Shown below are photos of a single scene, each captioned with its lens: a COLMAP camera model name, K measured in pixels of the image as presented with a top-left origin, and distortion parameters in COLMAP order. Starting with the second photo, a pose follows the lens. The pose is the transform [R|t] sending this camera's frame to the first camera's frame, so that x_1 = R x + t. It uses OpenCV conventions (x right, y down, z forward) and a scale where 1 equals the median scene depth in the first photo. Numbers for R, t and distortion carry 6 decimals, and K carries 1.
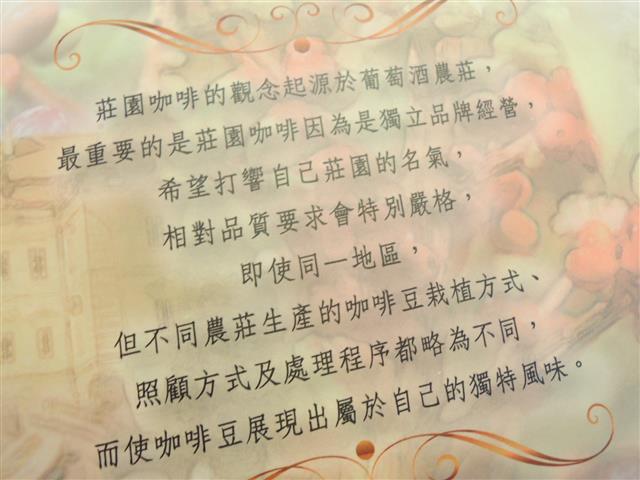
lens RADIAL K [[453.6, 0, 319.6], [0, 453.6, 240.1], [0, 0, 1]] dist [-0.033147, -0.007274]
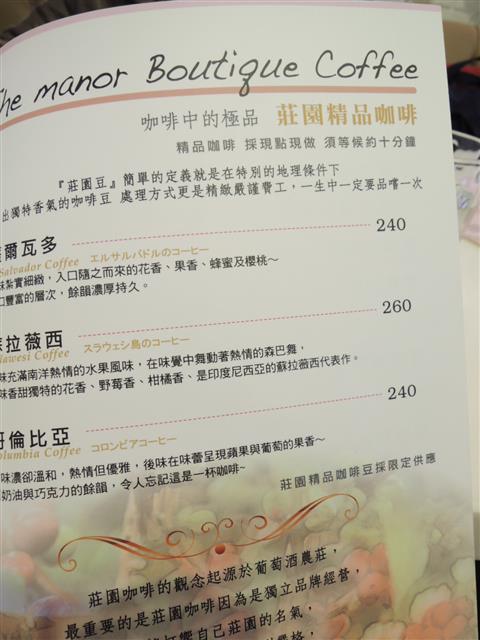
lens RADIAL K [[453.6, 0, 240.3], [0, 453.6, 320.4], [0, 0, 1]] dist [-0.033147, -0.007274]
pose [[0.990929, 0.069747, 0.114873, -0.205995], [-0.085060, 0.987282, 0.134307, -1.440233], [-0.104045, -0.142860, 0.984259, -0.435433]]
